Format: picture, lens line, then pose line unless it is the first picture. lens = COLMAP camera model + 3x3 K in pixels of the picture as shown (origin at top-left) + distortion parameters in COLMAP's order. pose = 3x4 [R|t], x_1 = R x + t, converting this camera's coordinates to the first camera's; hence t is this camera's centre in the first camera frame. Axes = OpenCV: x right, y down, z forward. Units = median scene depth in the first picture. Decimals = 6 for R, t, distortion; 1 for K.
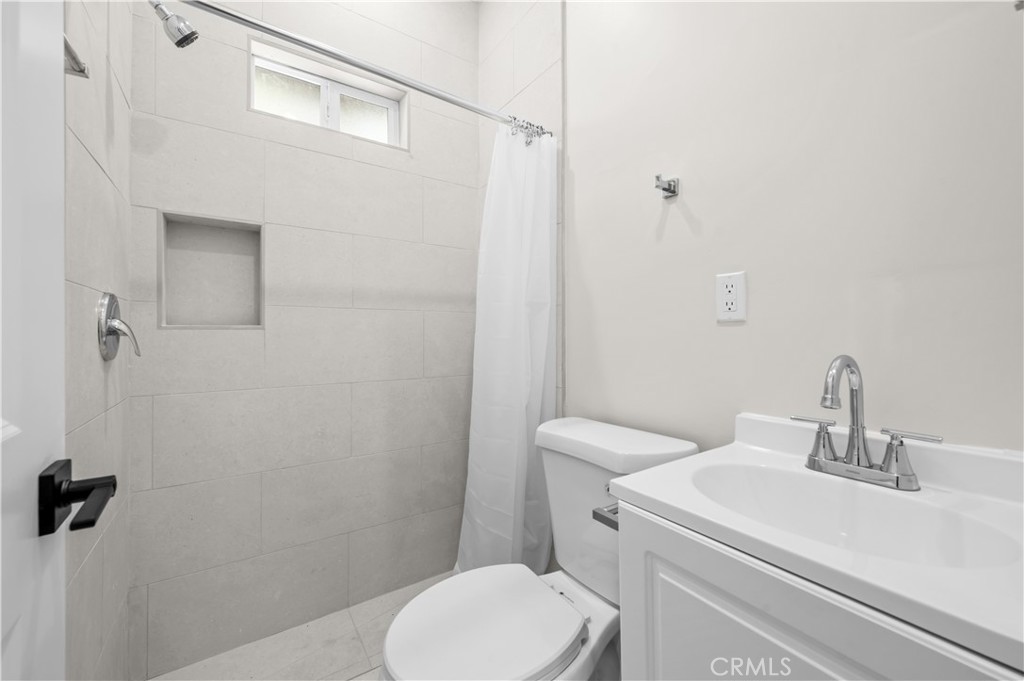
lens RADIAL K [[421.8, 0, 513.0], [0, 421.8, 333.8], [0, 0, 1]] dist [-0.000694, -0.000219]
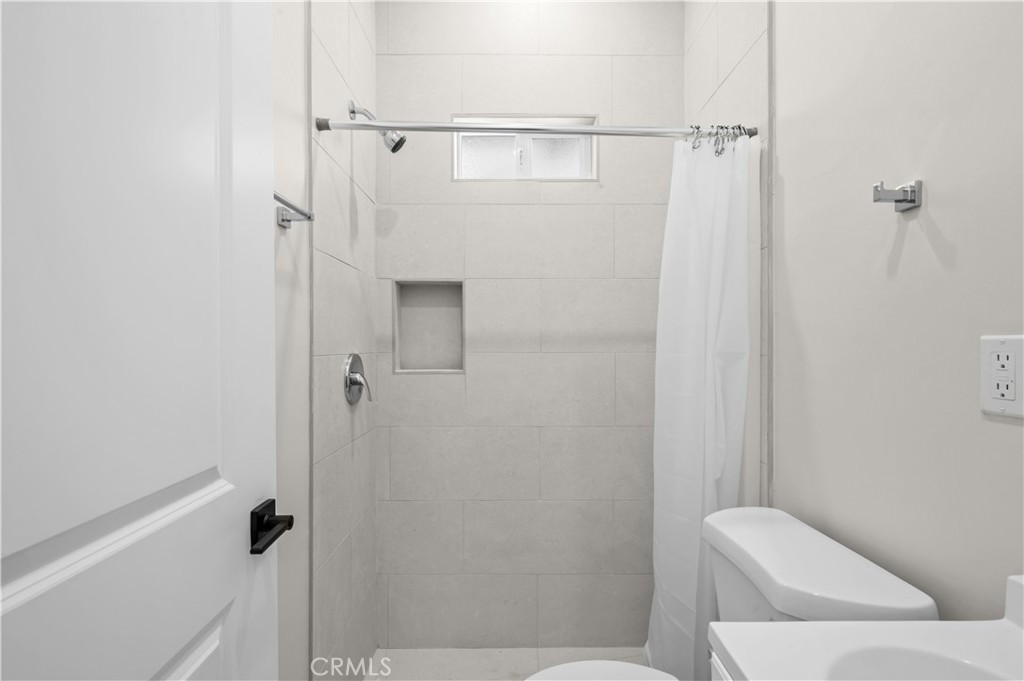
lens RADIAL K [[476.0, 0, 504.0], [0, 476.0, 344.9], [0, 0, 1]] dist [-0.001749, 0.000215]
pose [[0.818739, -0.000678, -0.574166, 0.223296], [0.005628, 0.999961, 0.006844, -0.097401], [0.574139, -0.008835, 0.818710, 0.025551]]
